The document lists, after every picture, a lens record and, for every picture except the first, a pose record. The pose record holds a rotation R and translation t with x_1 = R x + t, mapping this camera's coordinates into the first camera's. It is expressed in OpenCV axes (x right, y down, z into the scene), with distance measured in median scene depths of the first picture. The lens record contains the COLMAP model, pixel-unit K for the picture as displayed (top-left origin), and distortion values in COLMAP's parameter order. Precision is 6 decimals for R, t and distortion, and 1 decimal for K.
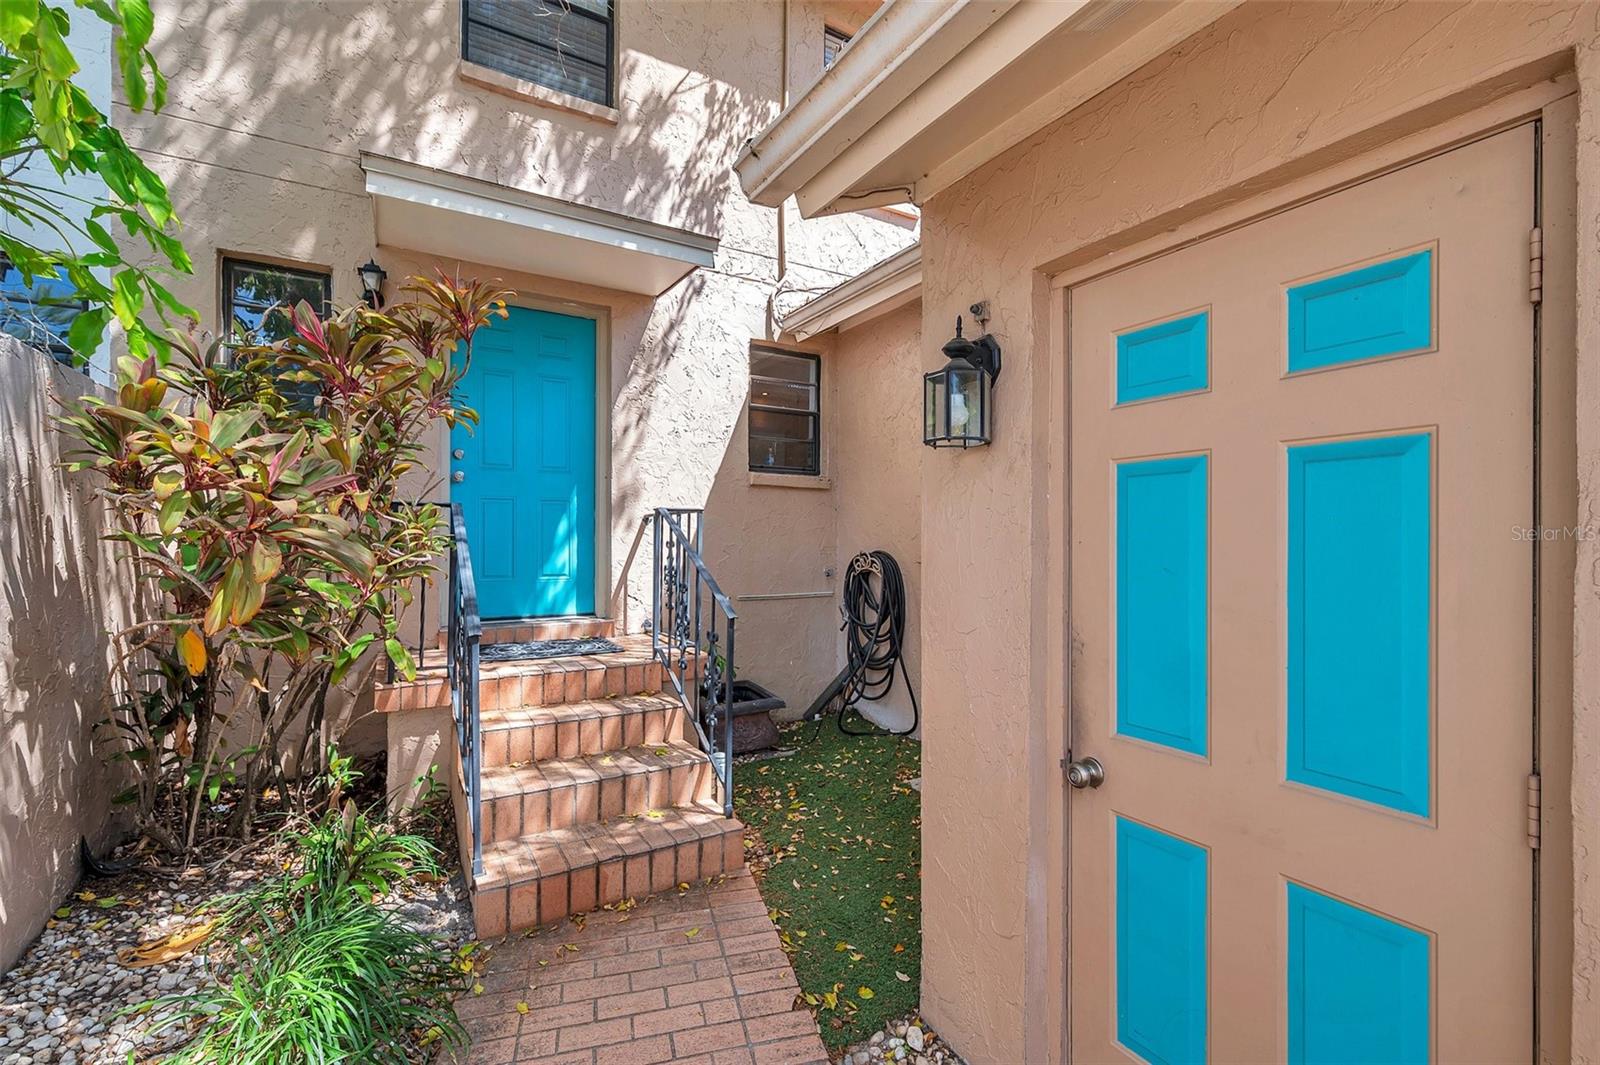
lens RADIAL K [[659.2, 0, 788.1], [0, 659.2, 535.3], [0, 0, 1]] dist [0.005270, 0.001149]
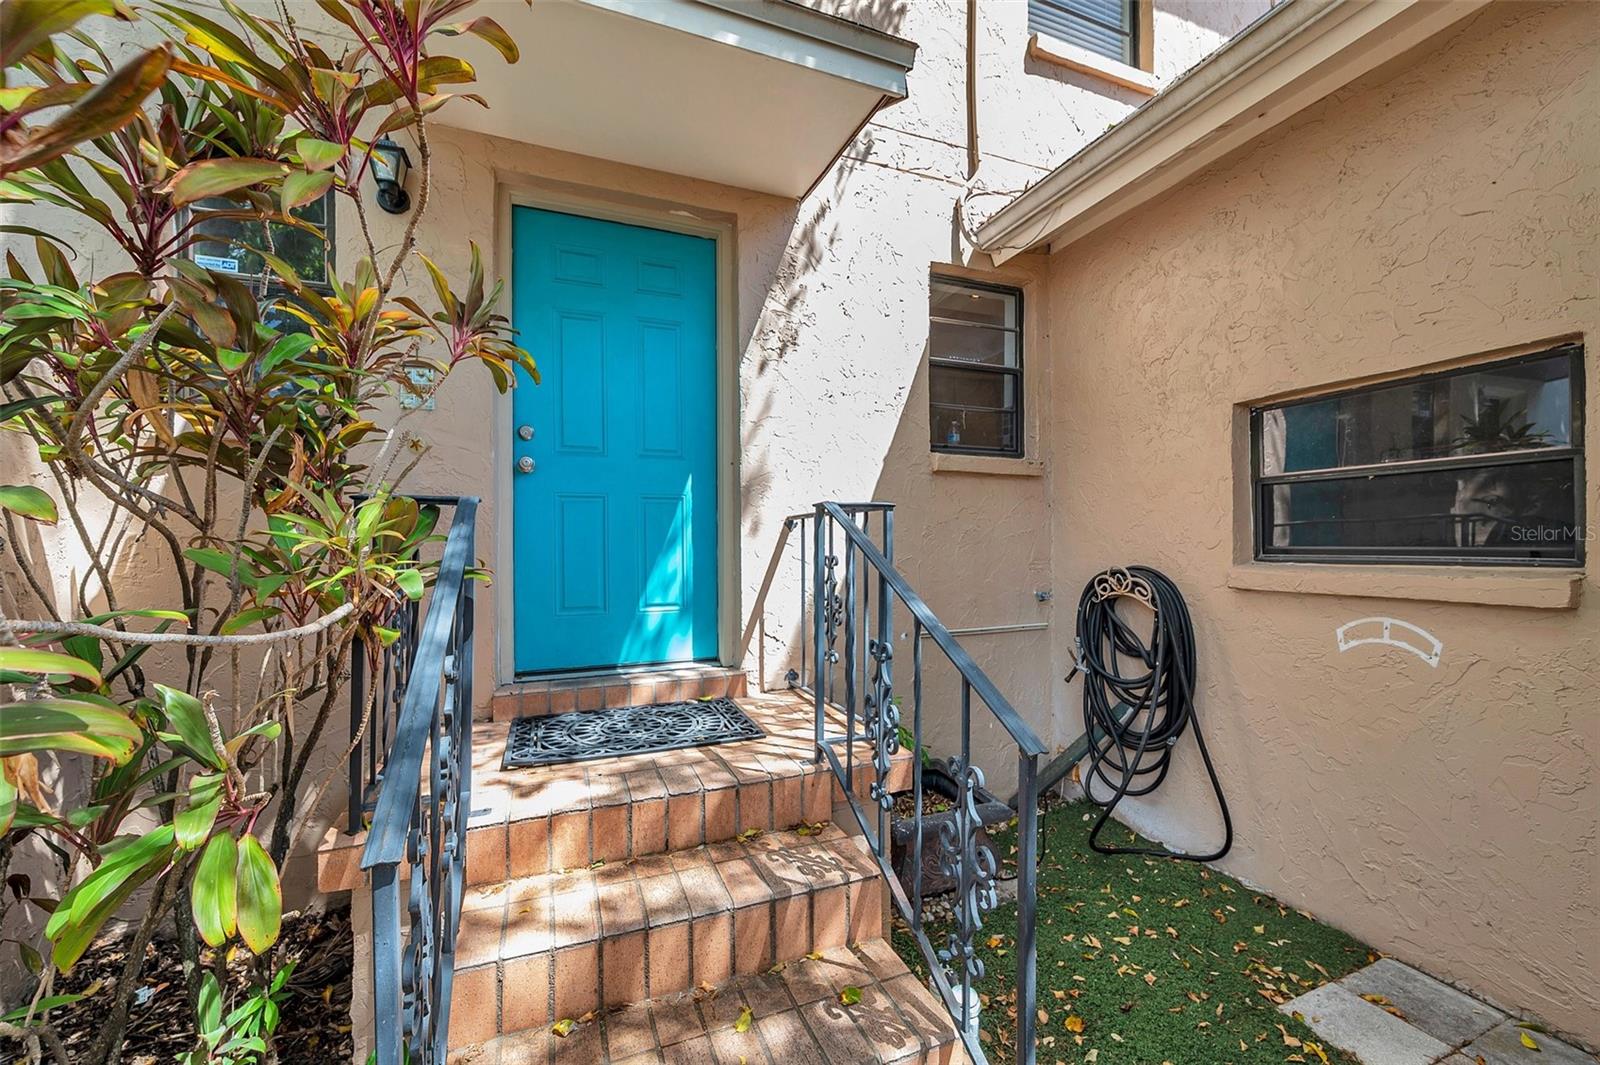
lens RADIAL K [[641.1, 0, 803.2], [0, 641.1, 533.1], [0, 0, 1]] dist [0.005638, 0.000440]
pose [[0.988238, -0.012379, -0.152421, -0.090076], [0.011195, 0.999900, -0.008623, -0.007113], [0.152513, 0.006815, 0.988278, 0.310648]]
